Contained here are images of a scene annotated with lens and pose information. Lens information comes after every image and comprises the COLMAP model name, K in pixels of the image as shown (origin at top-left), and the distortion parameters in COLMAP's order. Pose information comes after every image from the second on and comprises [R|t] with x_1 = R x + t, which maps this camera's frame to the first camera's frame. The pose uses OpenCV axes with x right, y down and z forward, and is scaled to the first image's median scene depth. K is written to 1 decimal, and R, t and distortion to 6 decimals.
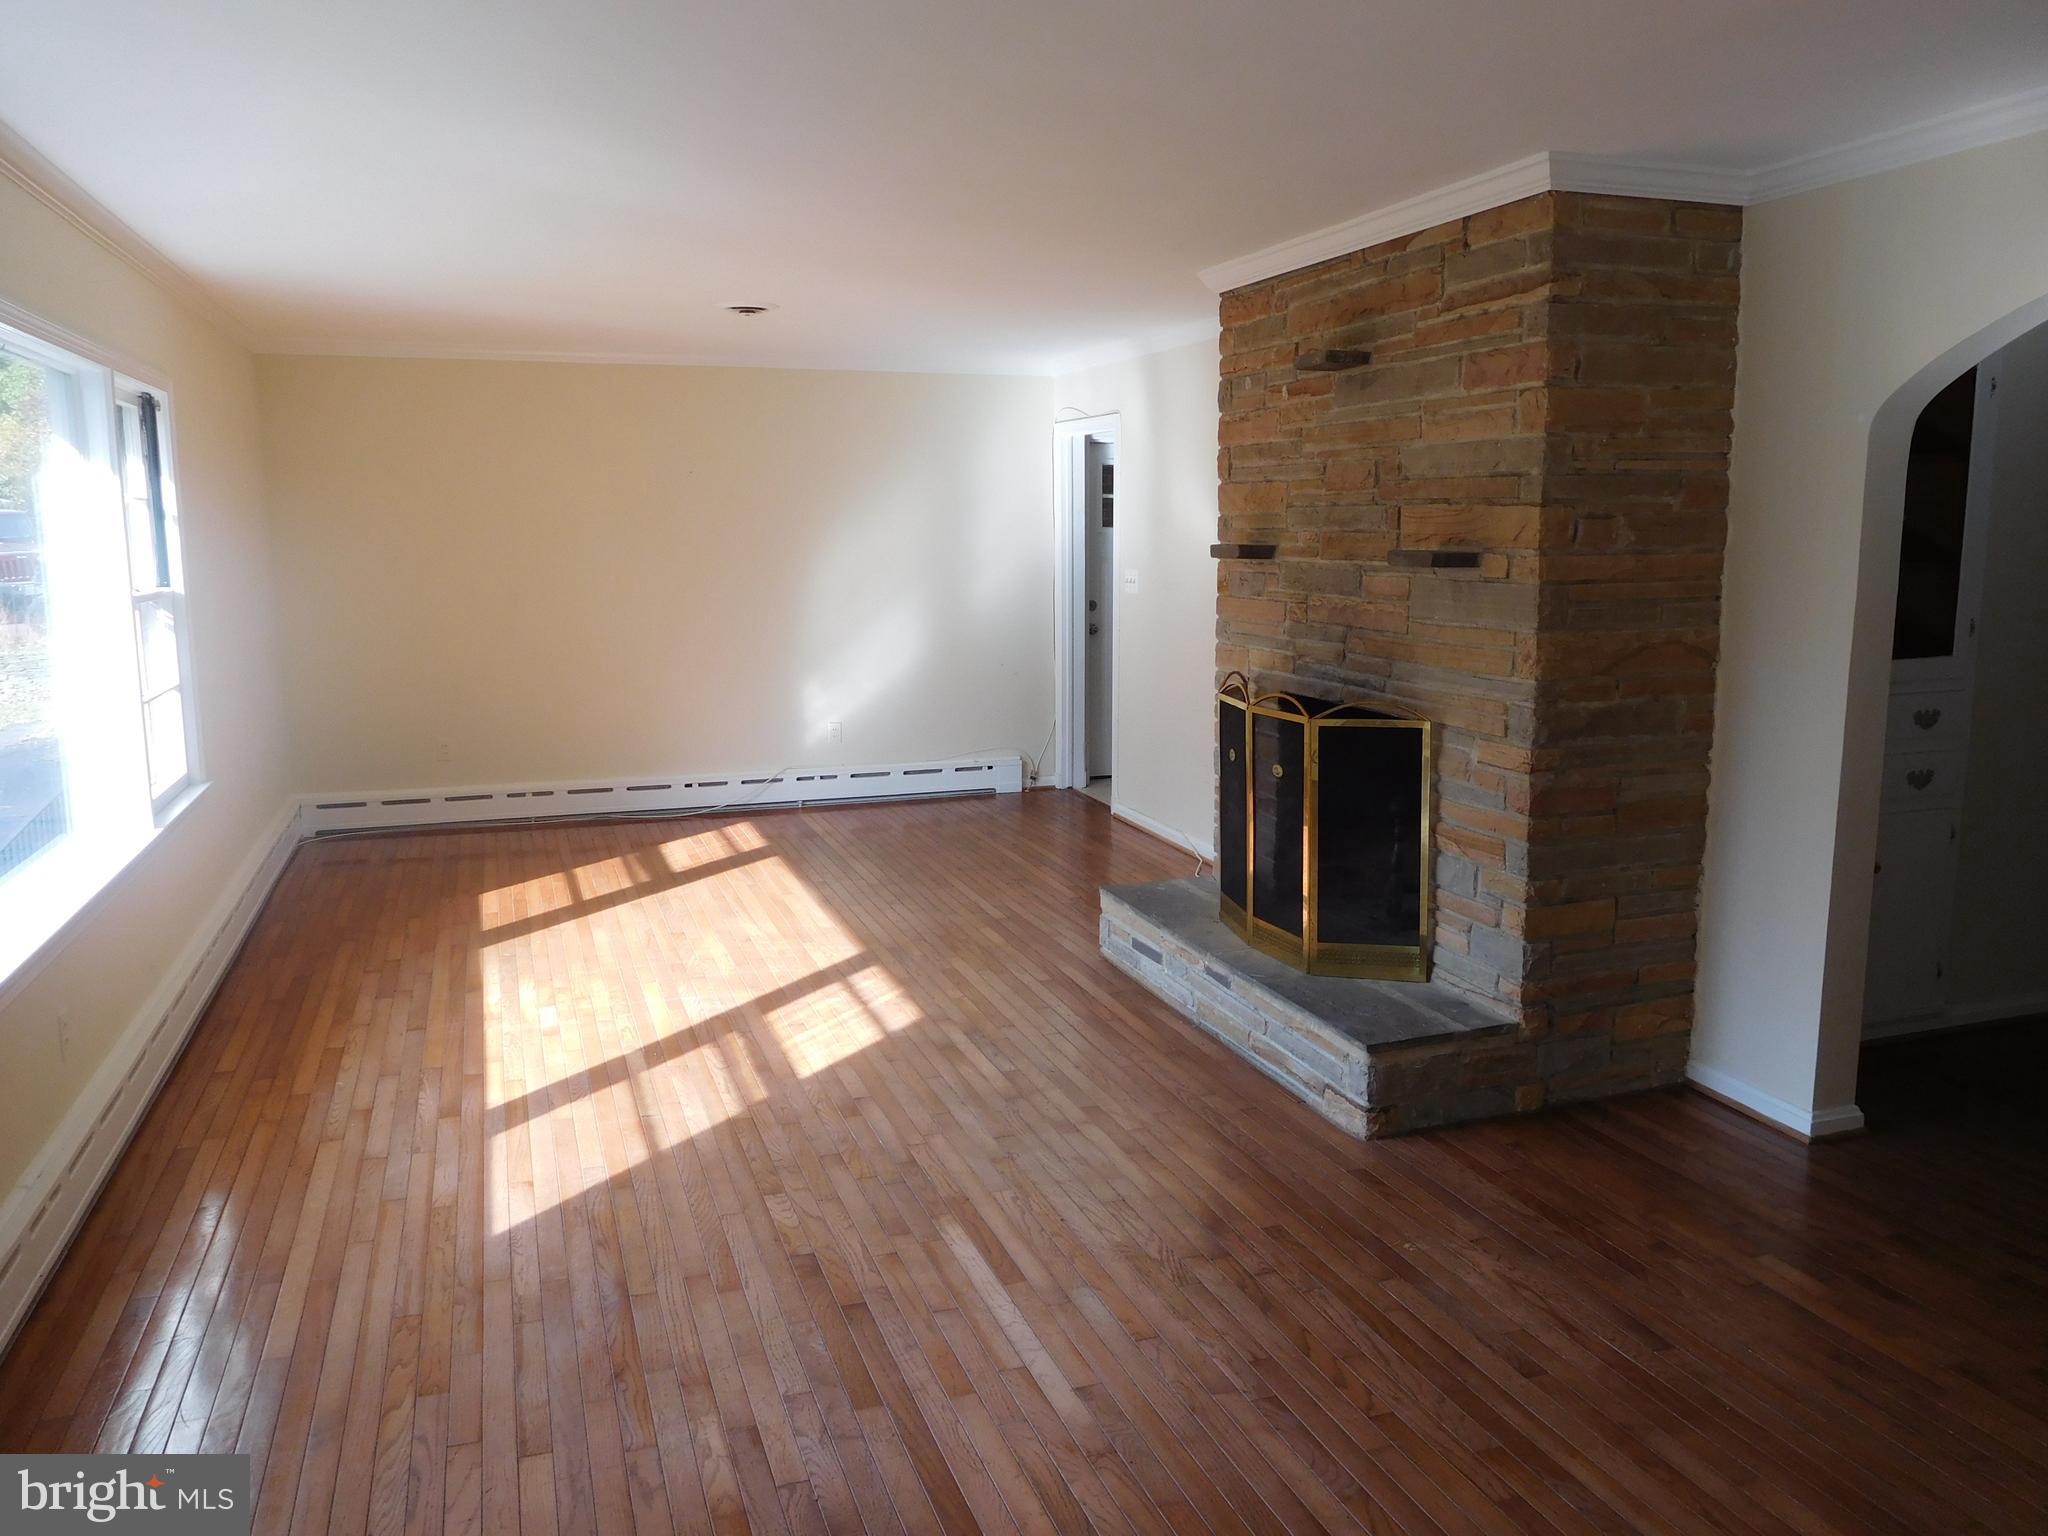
lens RADIAL K [[1511.7, 0, 1024.0], [0, 1511.7, 768.0], [0, 0, 1]] dist [-0.028441, -0.000392]
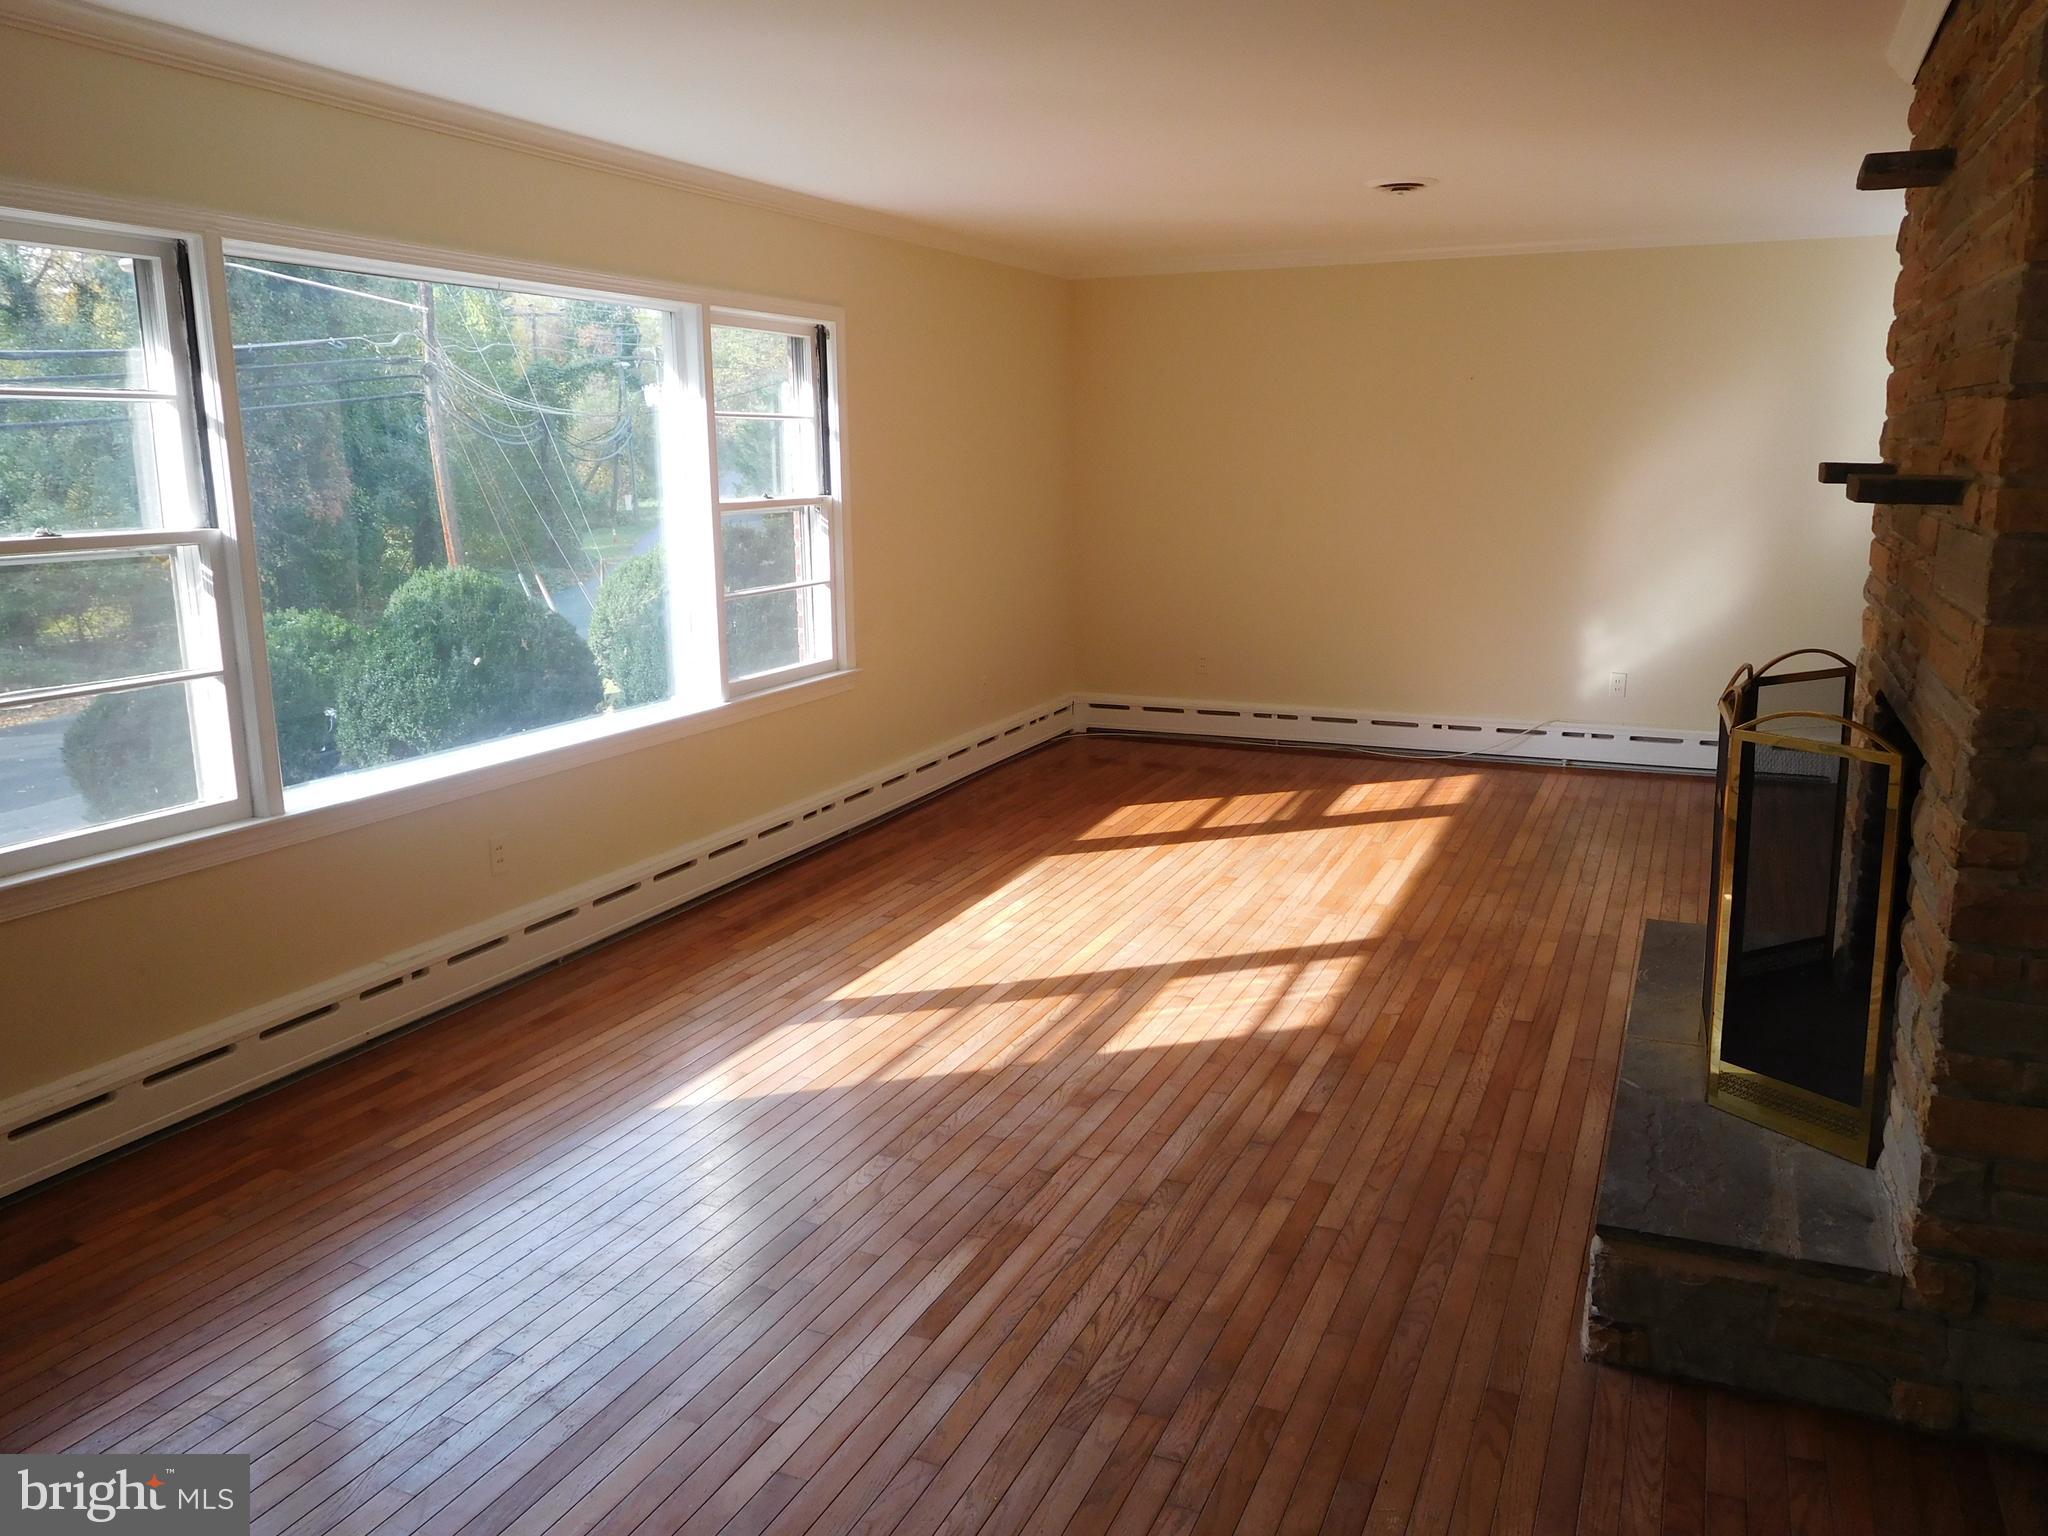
lens RADIAL K [[1520.1, 0, 1024.0], [0, 1520.1, 768.0], [0, 0, 1]] dist [-0.000885, -0.008639]
pose [[0.724384, 0.138816, -0.675276, 0.377561], [-0.101447, 0.990318, 0.094755, -0.042968], [0.681891, -0.000134, 0.731454, 0.269806]]
